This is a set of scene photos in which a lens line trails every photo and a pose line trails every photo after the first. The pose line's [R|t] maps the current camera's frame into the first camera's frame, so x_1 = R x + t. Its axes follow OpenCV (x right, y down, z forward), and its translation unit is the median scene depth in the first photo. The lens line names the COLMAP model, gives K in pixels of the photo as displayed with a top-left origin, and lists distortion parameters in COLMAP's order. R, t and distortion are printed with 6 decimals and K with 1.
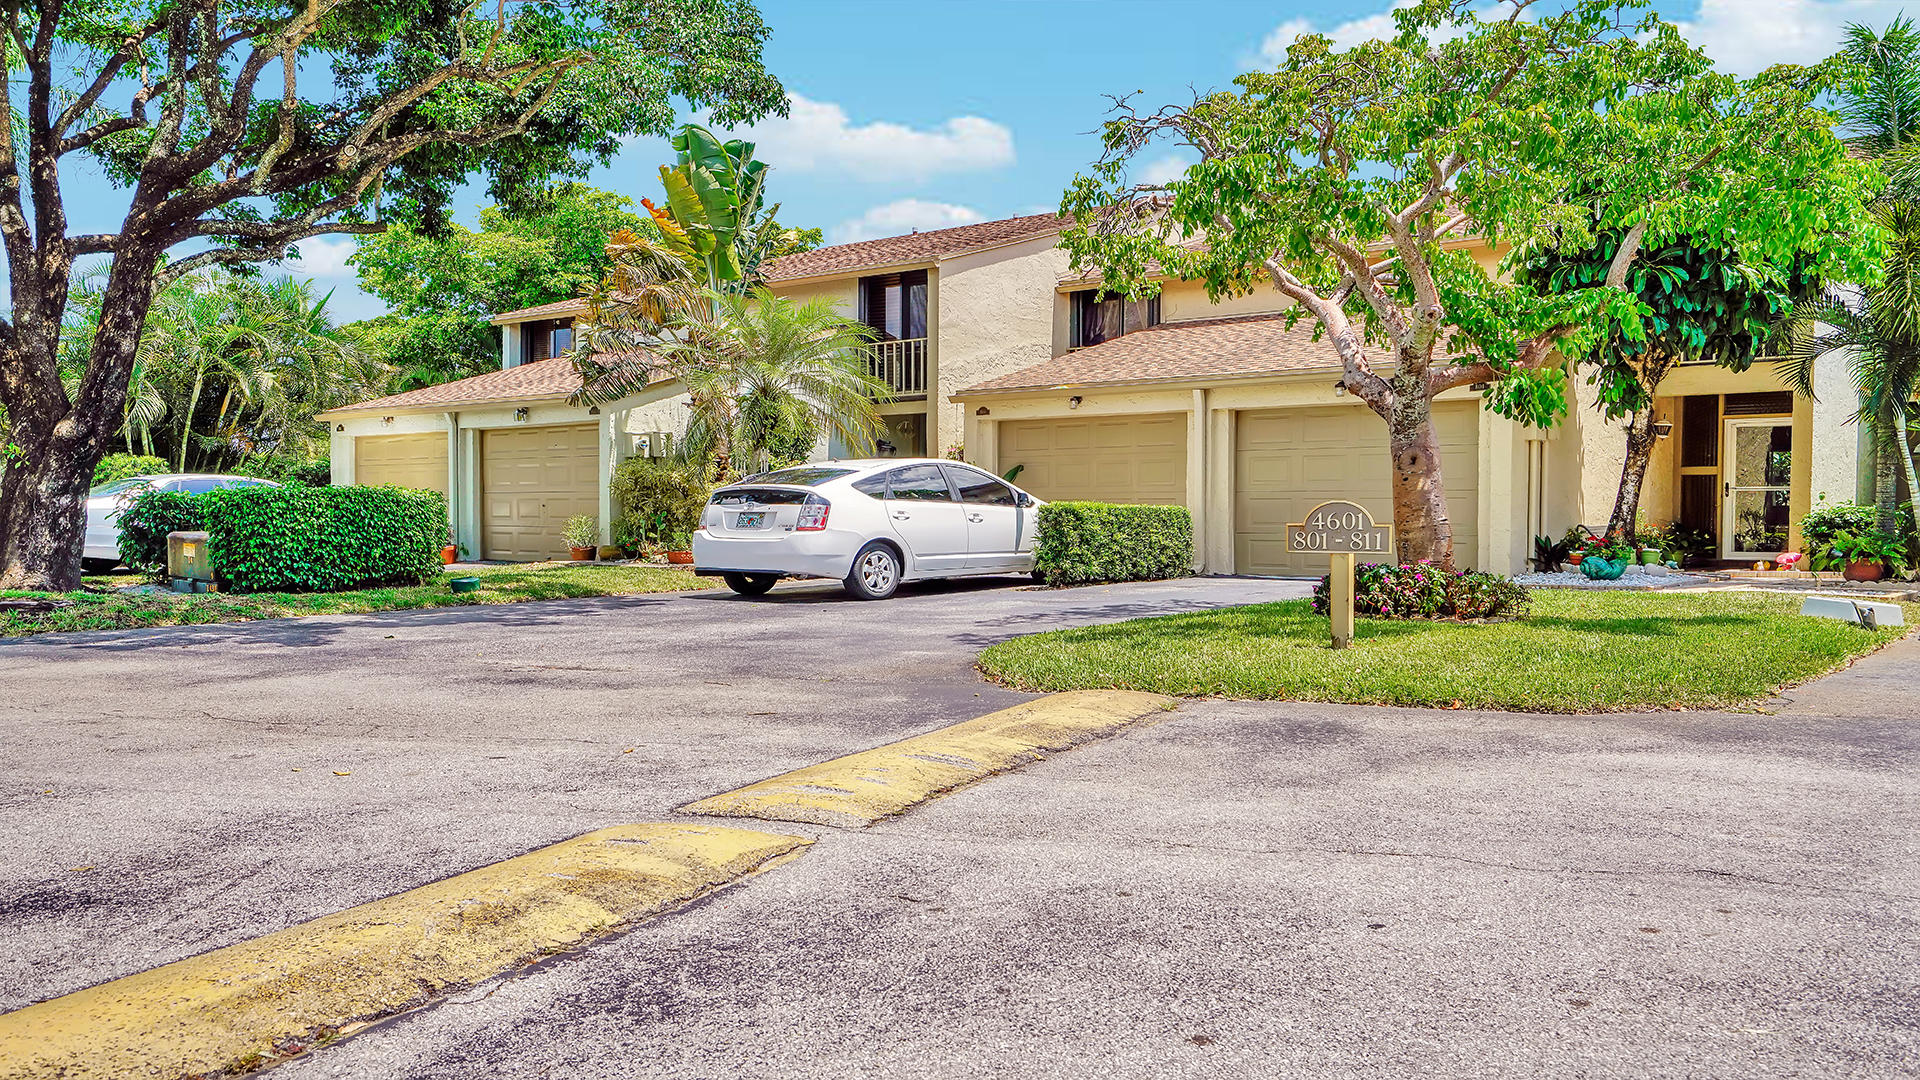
lens RADIAL K [[1532.7, 0, 956.6], [0, 1532.7, 537.3], [0, 0, 1]] dist [0.012442, 0.001113]
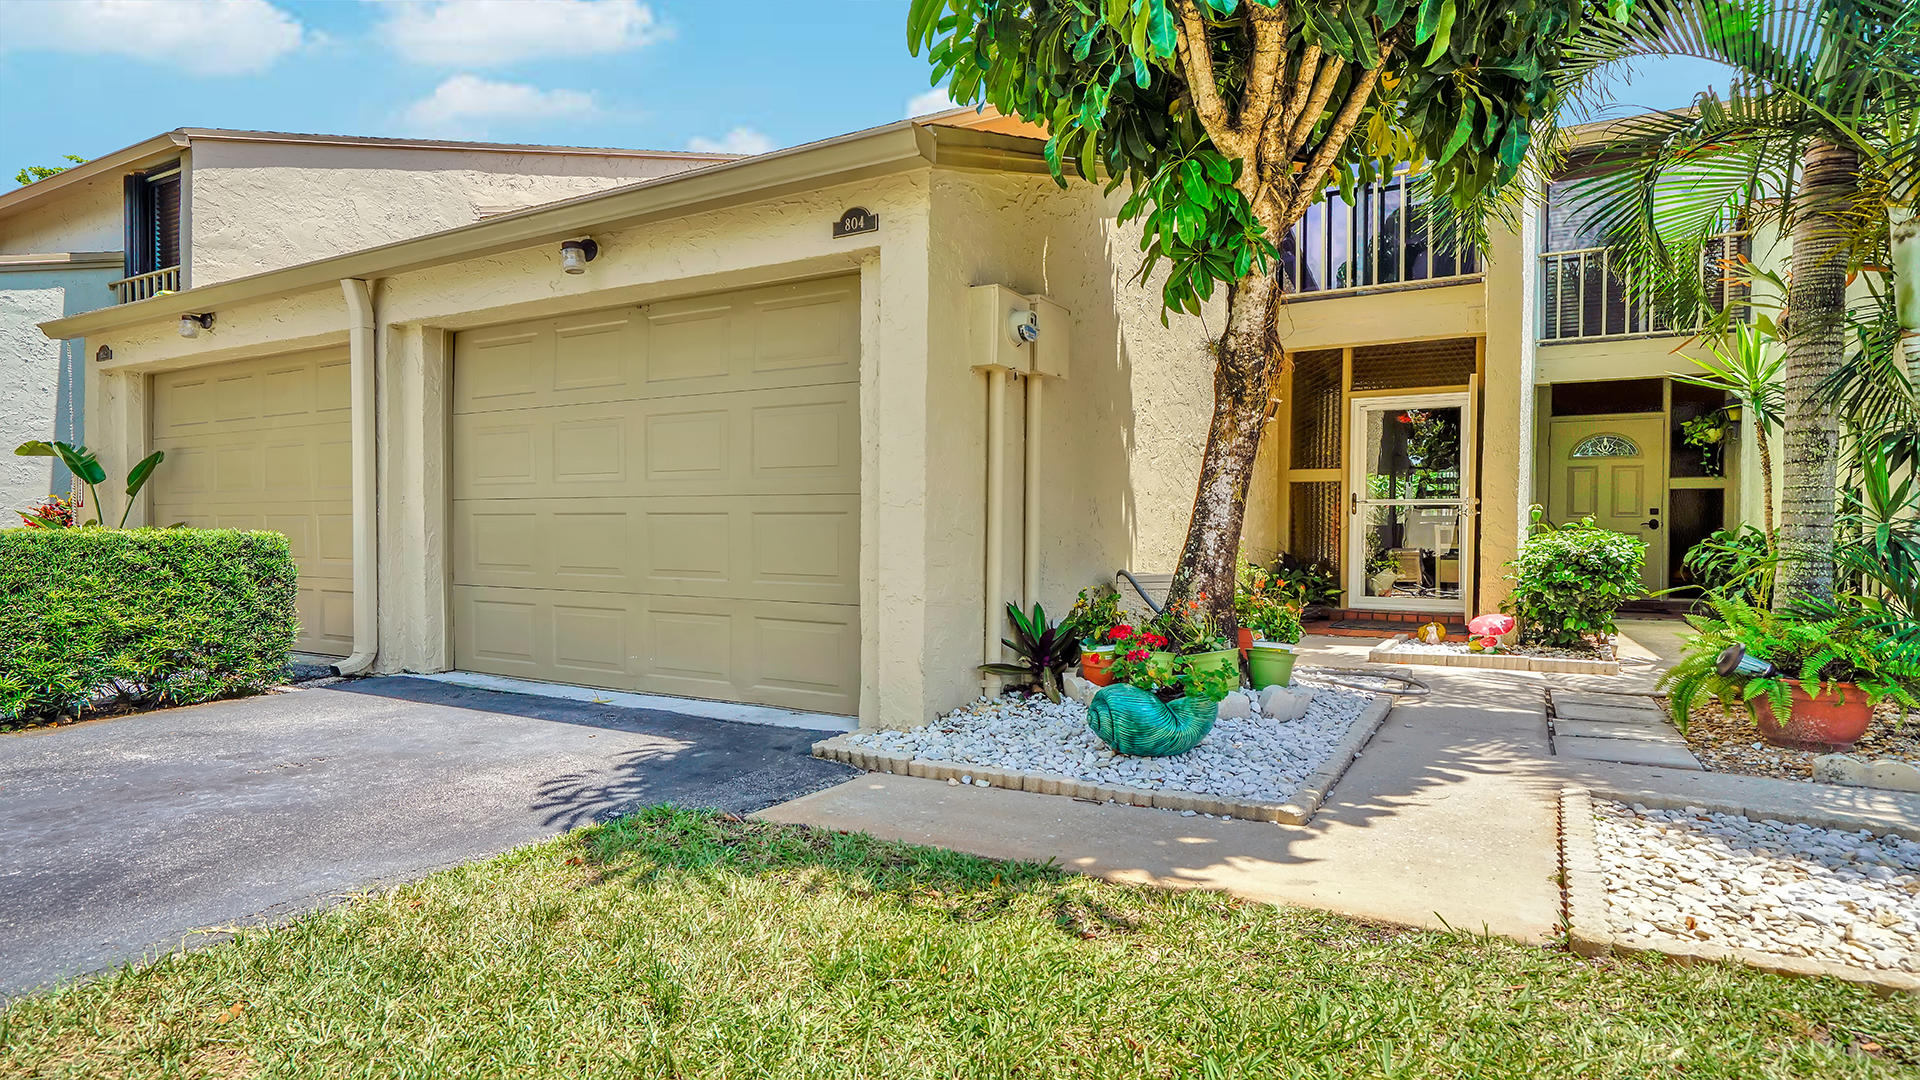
lens RADIAL K [[1086.8, 0, 962.6], [0, 1086.8, 540.9], [0, 0, 1]] dist [-0.000026, -0.000218]
pose [[0.982738, -0.000890, 0.185003, 0.312404], [0.001394, 0.999996, -0.002594, -0.017641], [-0.185000, 0.002807, 0.982735, 0.718531]]
